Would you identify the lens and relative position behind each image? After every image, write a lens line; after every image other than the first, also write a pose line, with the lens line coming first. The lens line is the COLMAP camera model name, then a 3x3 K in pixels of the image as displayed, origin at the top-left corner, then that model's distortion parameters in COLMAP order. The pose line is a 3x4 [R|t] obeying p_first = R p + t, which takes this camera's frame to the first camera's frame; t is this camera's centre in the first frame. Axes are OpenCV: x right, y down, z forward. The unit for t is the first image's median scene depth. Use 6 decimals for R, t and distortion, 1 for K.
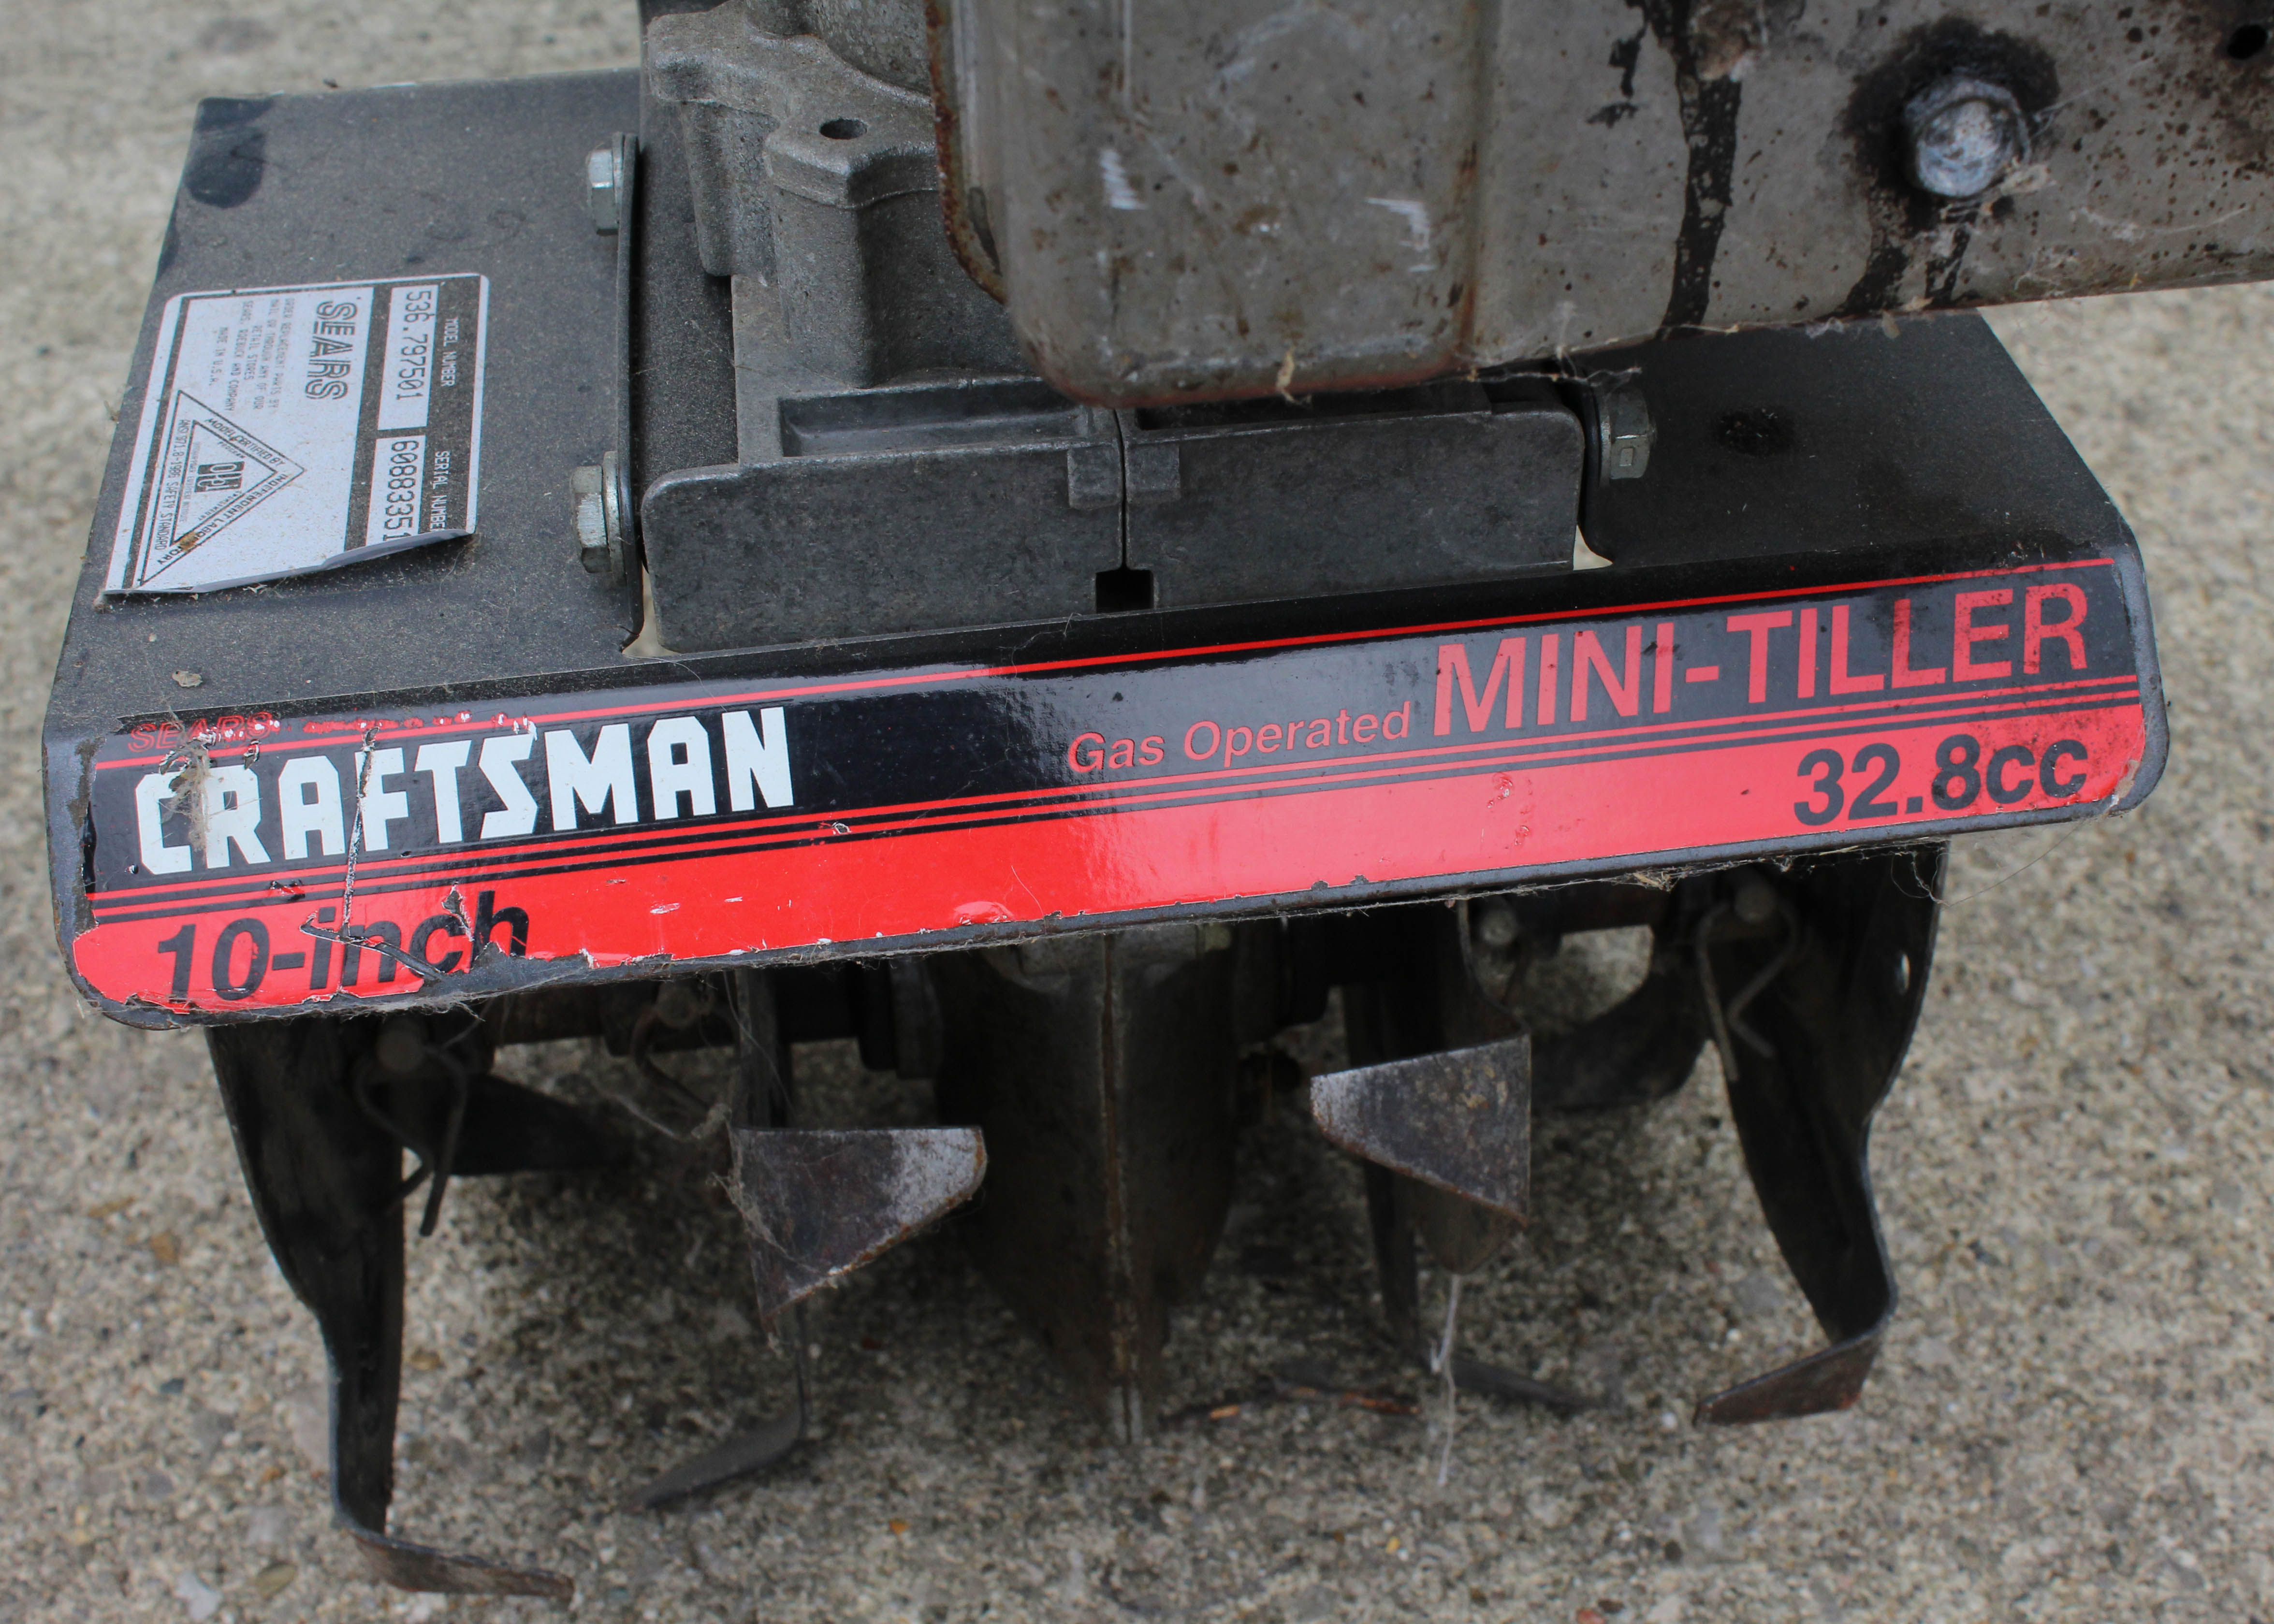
lens RADIAL K [[2738.6, 0, 1137.0], [0, 2738.6, 812.0], [0, 0, 1]] dist [-0.068828, 0.076938]
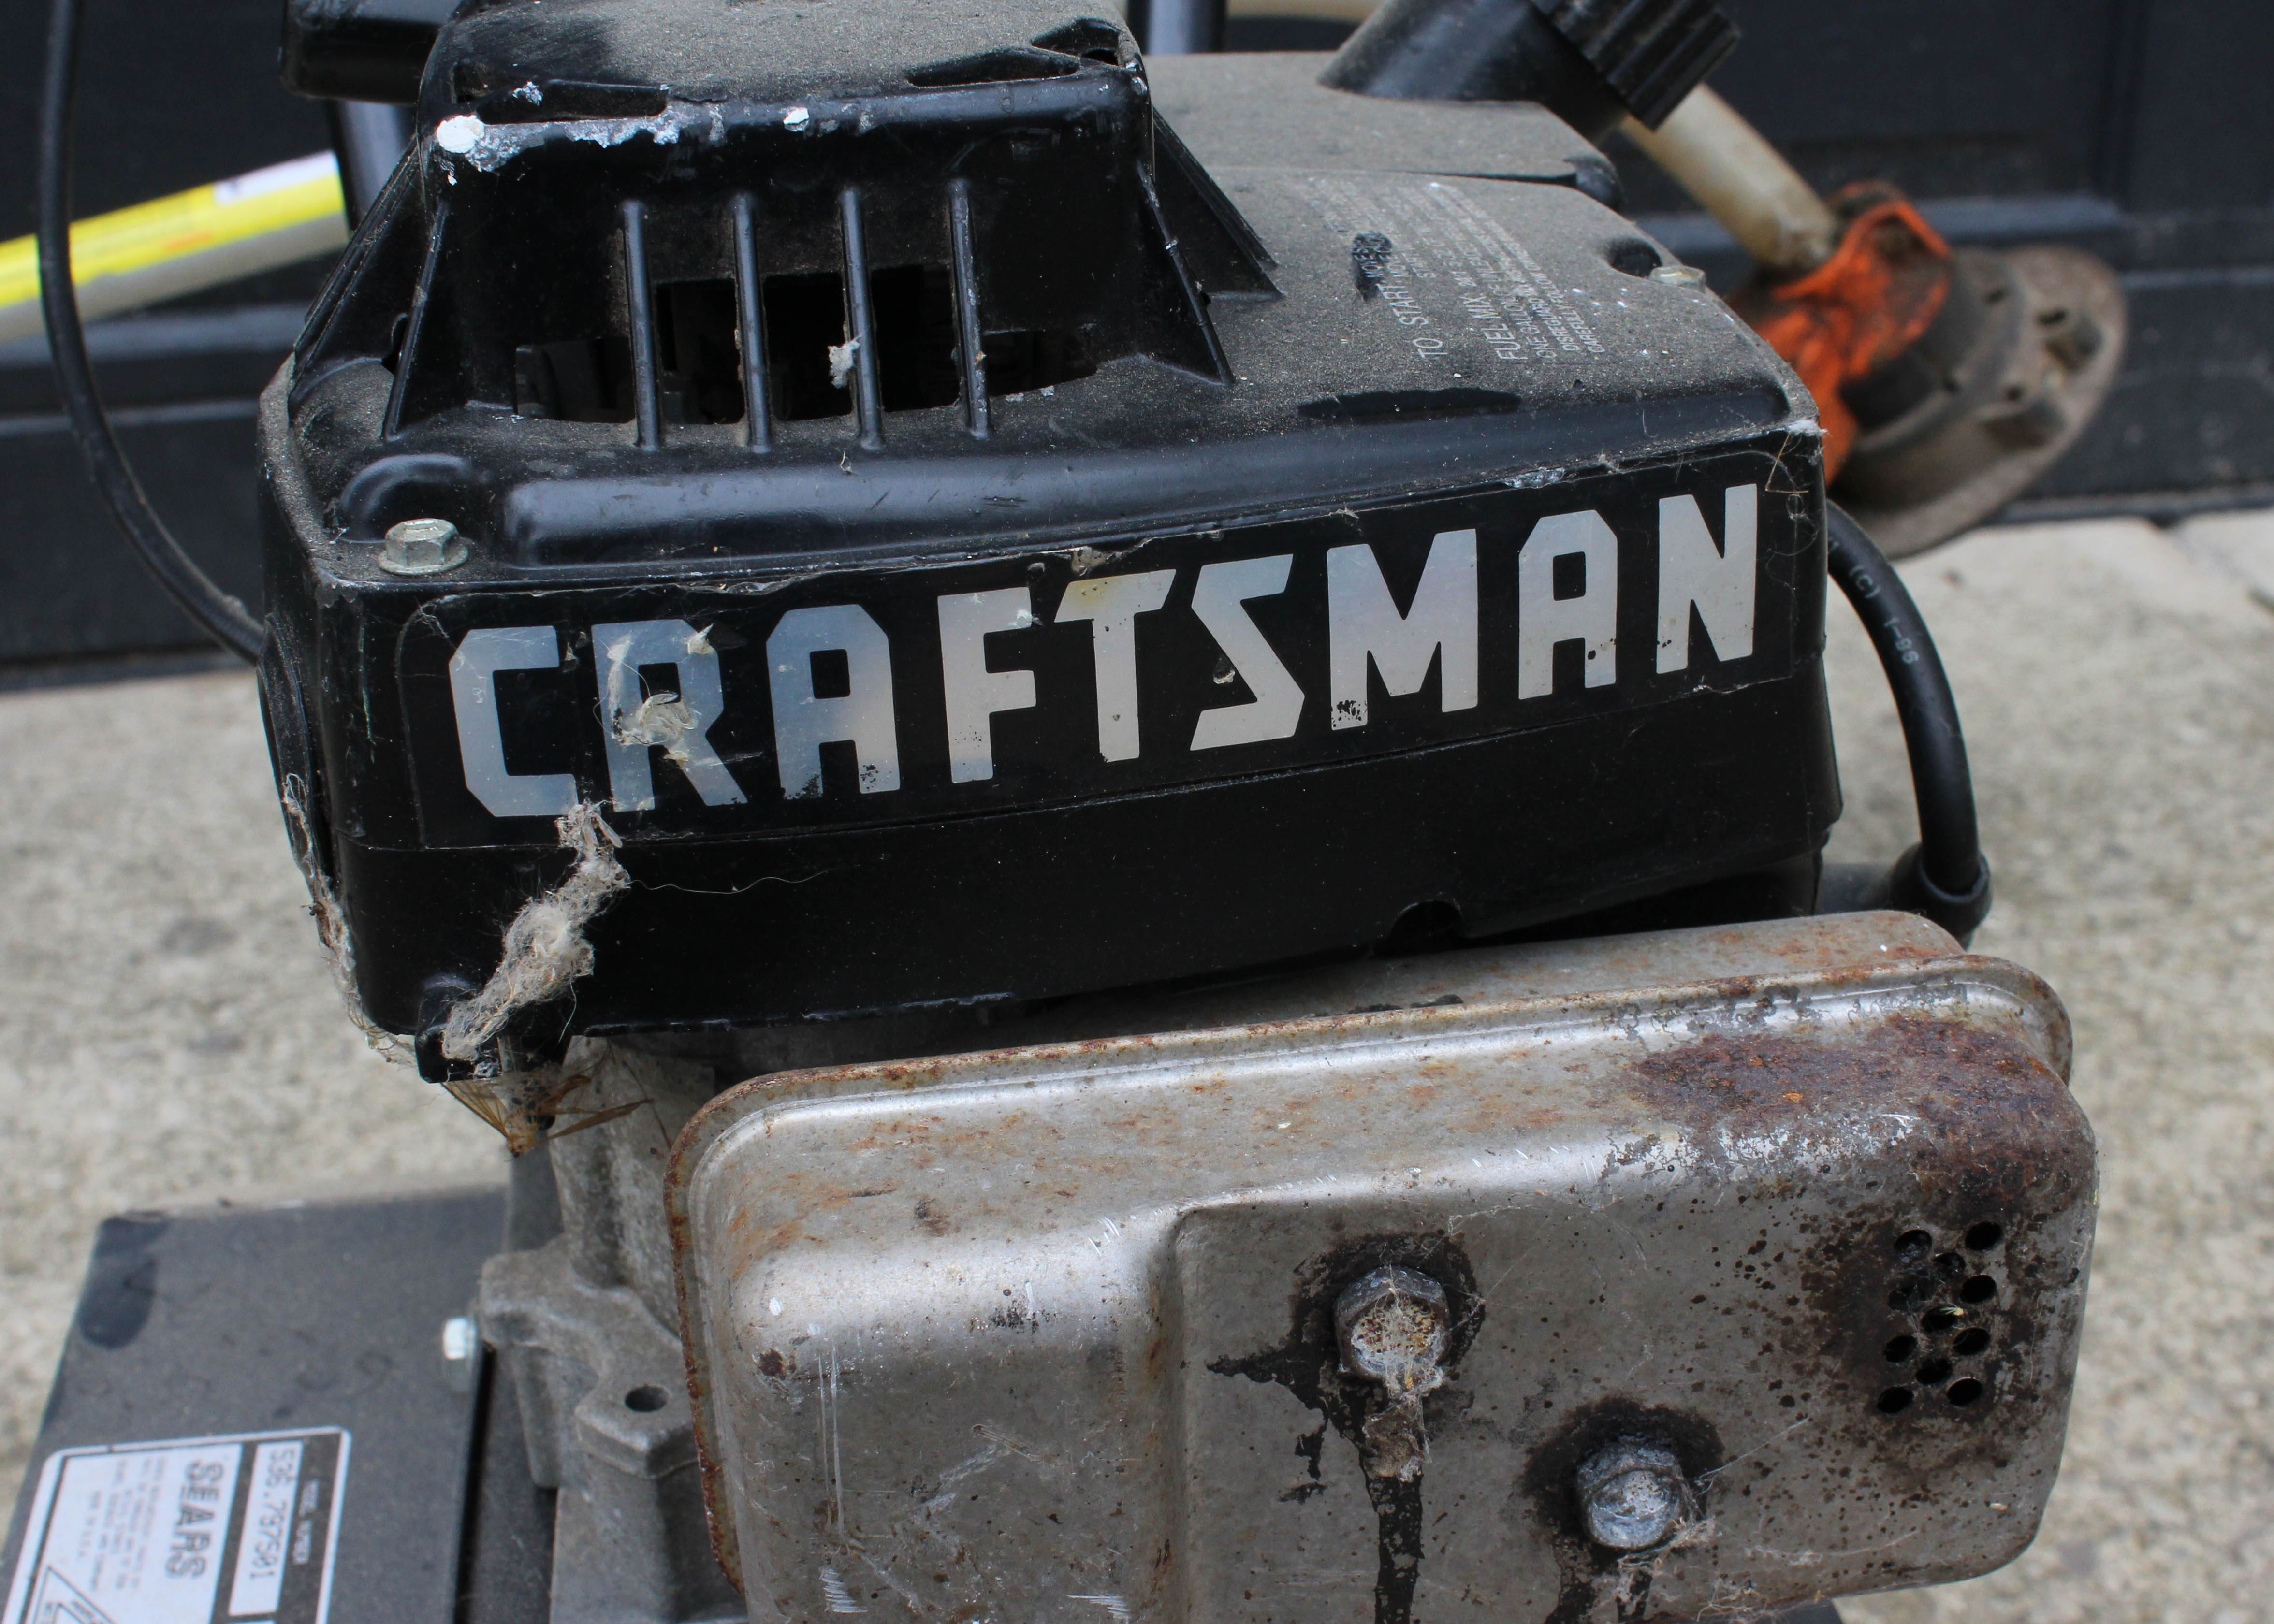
lens RADIAL K [[2940.5, 0, 1137.0], [0, 2940.5, 812.0], [0, 0, 1]] dist [-0.090408, 0.103264]
pose [[0.999635, -0.008920, -0.025482, 0.133847], [0.003380, 0.977759, -0.209704, -0.264746], [0.026785, 0.209541, 0.977433, -0.201648]]
